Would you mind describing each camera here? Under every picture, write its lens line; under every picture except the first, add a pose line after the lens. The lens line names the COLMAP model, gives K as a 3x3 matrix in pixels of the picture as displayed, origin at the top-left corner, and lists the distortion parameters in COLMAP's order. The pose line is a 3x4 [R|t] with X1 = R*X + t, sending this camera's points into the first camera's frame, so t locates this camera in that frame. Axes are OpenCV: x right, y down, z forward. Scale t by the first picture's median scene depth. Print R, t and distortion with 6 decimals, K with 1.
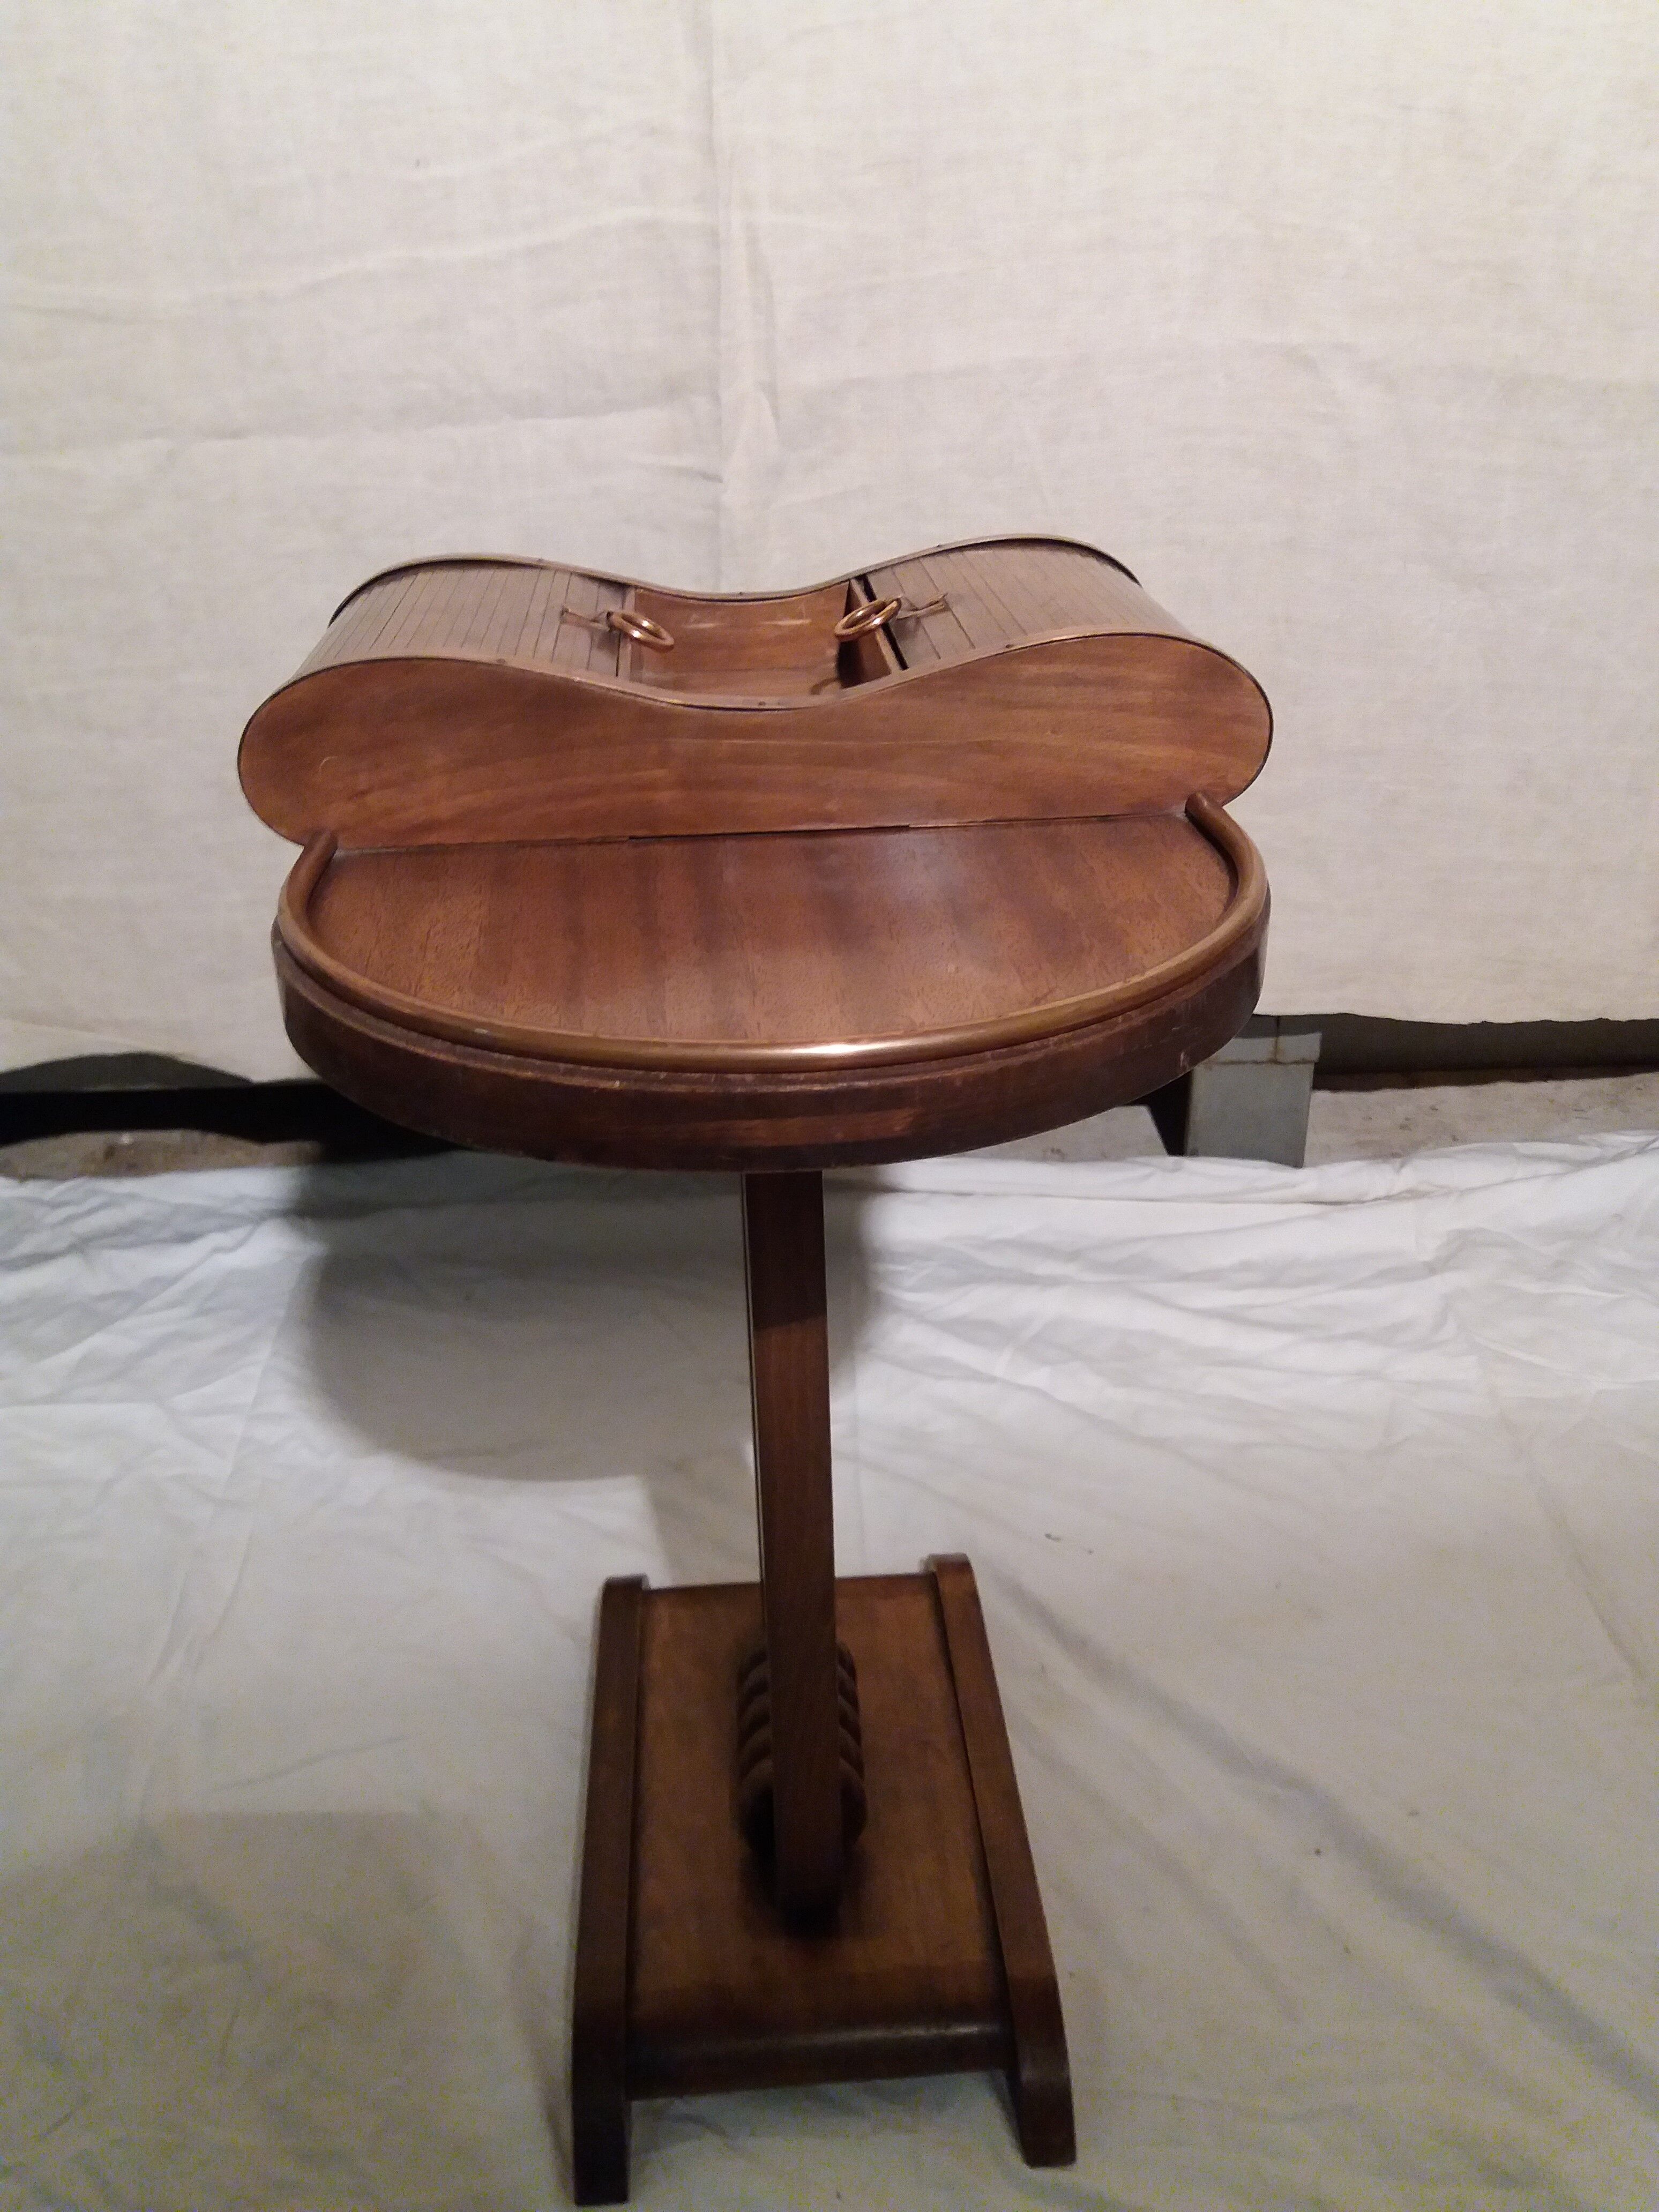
lens RADIAL K [[1856.8, 0, 821.3], [0, 1856.8, 1076.7], [0, 0, 1]] dist [0.058683, -0.097426]
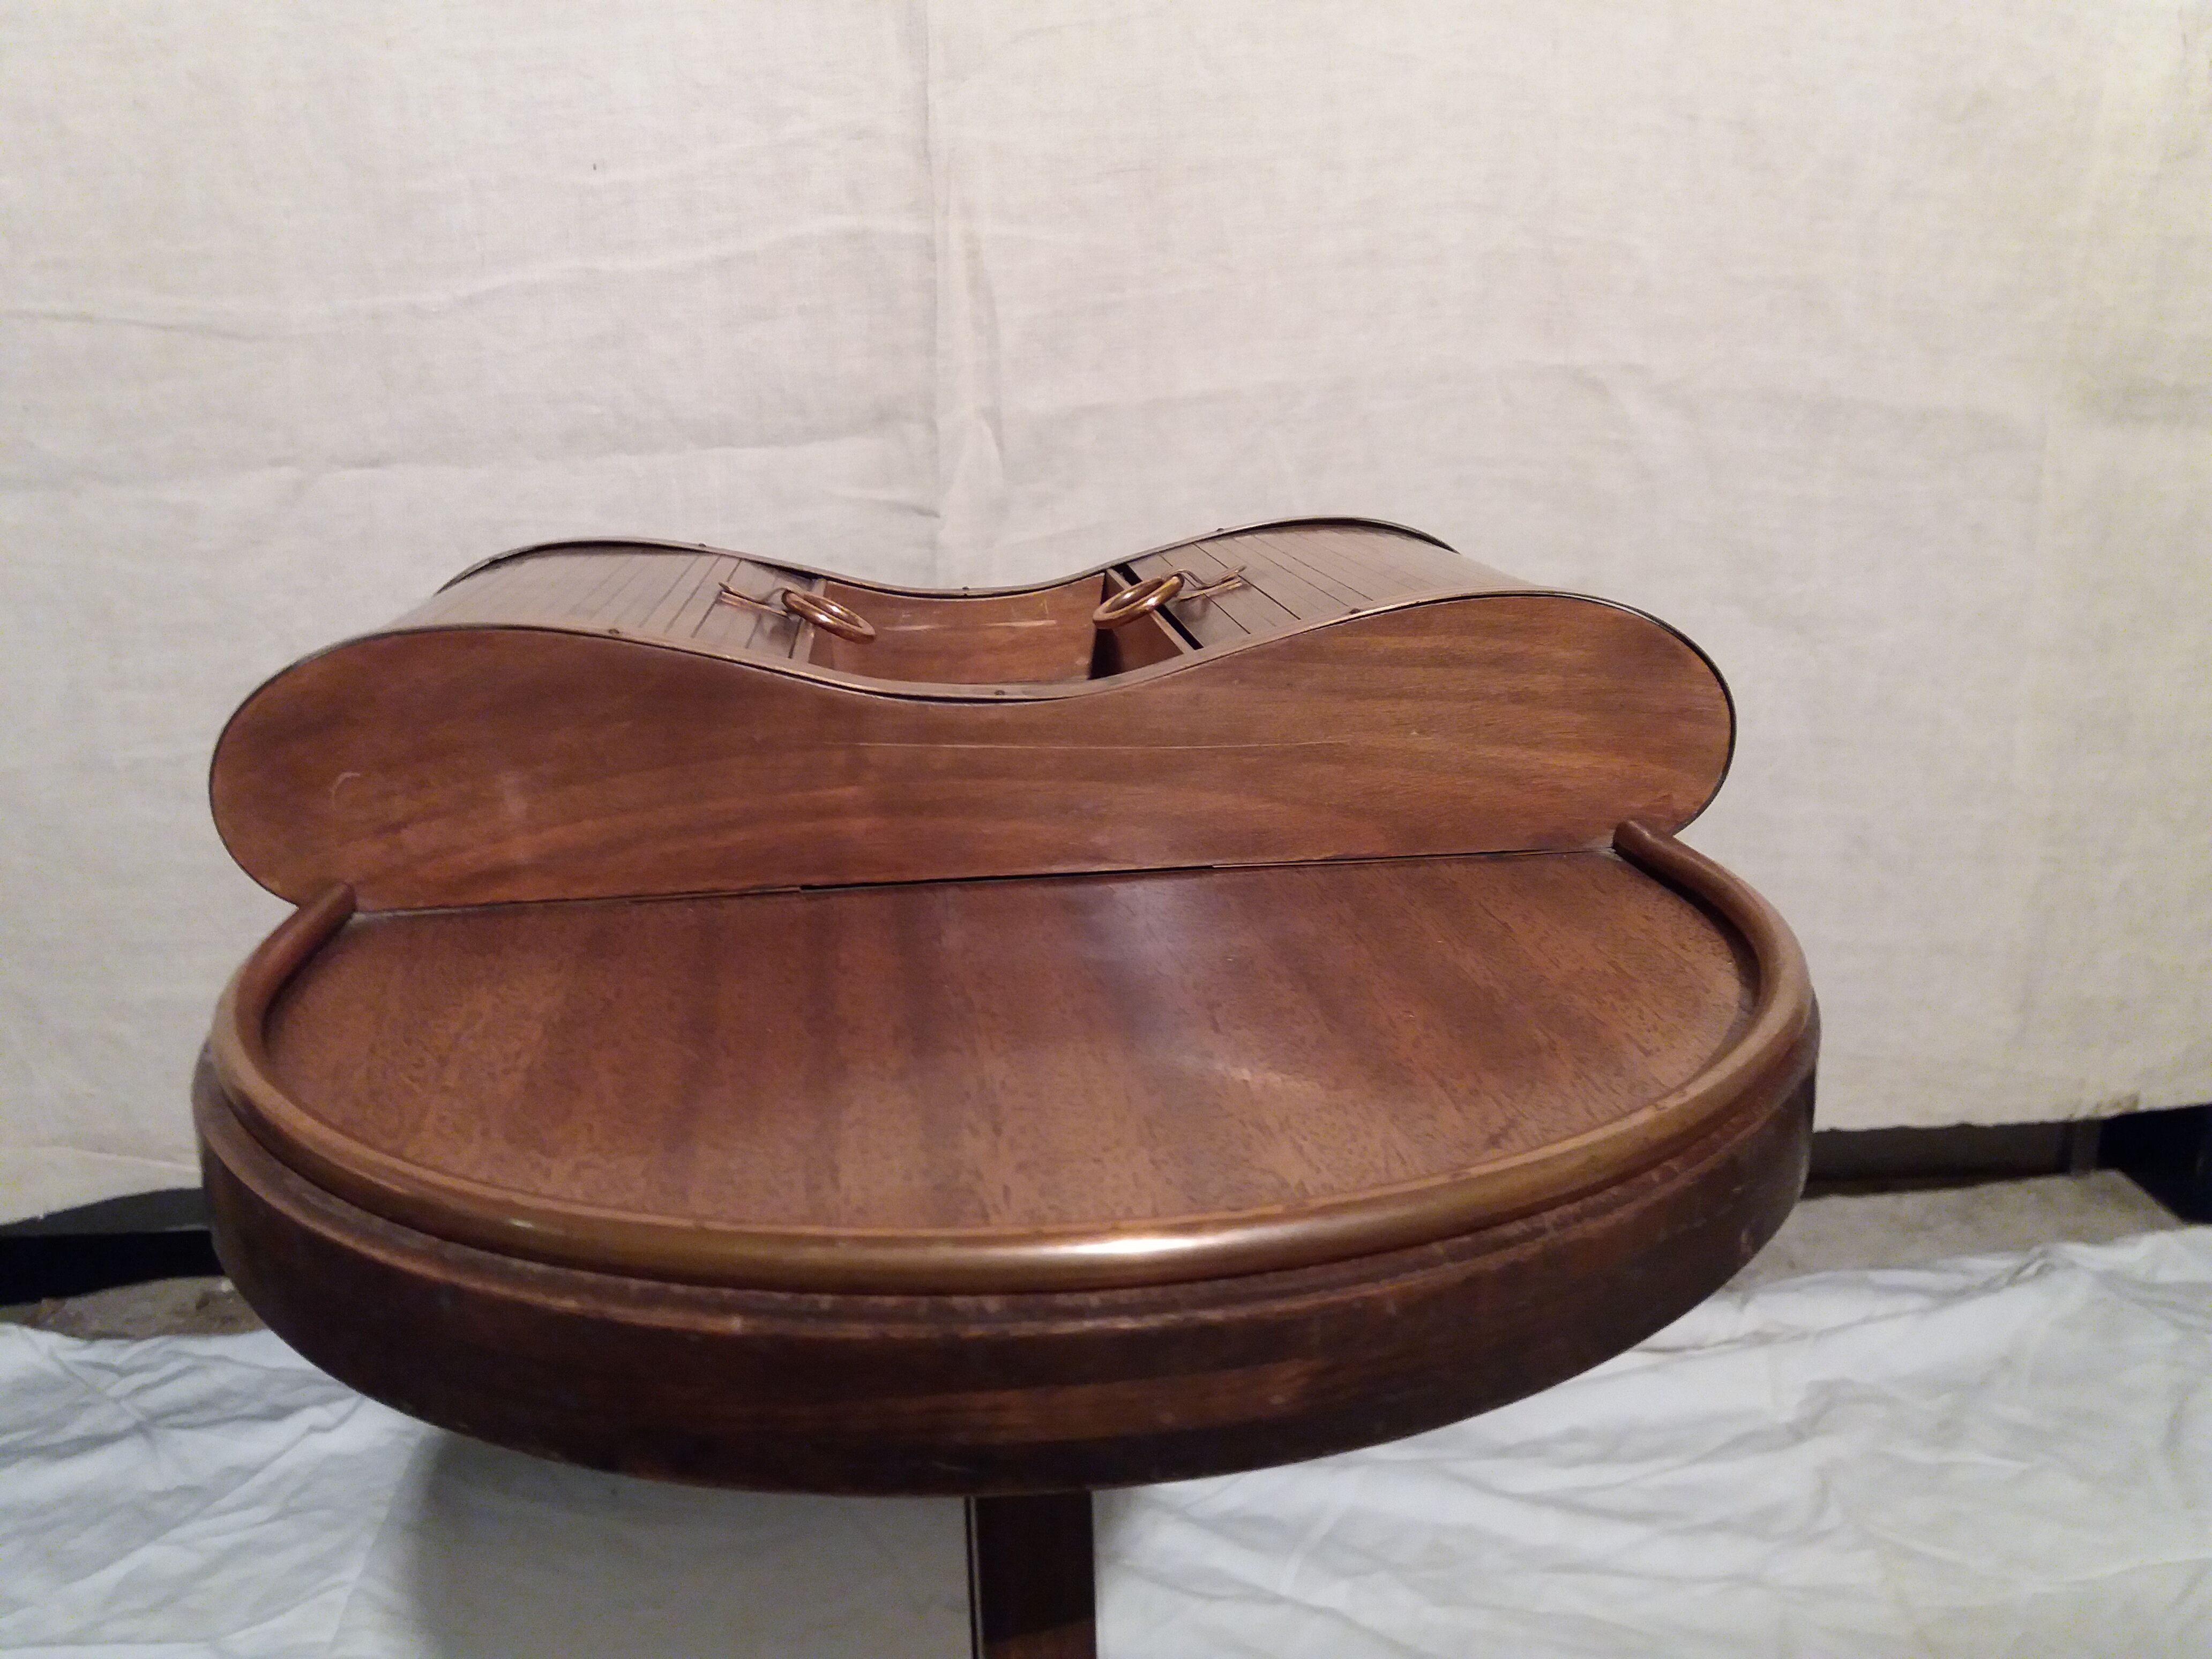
lens RADIAL K [[1796.9, 0, 1097.1], [0, 1796.9, 835.0], [0, 0, 1]] dist [0.057137, -0.095695]
pose [[0.999265, -0.006134, 0.037835, -0.016838], [0.013014, 0.982767, -0.184392, -0.021314], [-0.036052, 0.184749, 0.982124, 0.287162]]
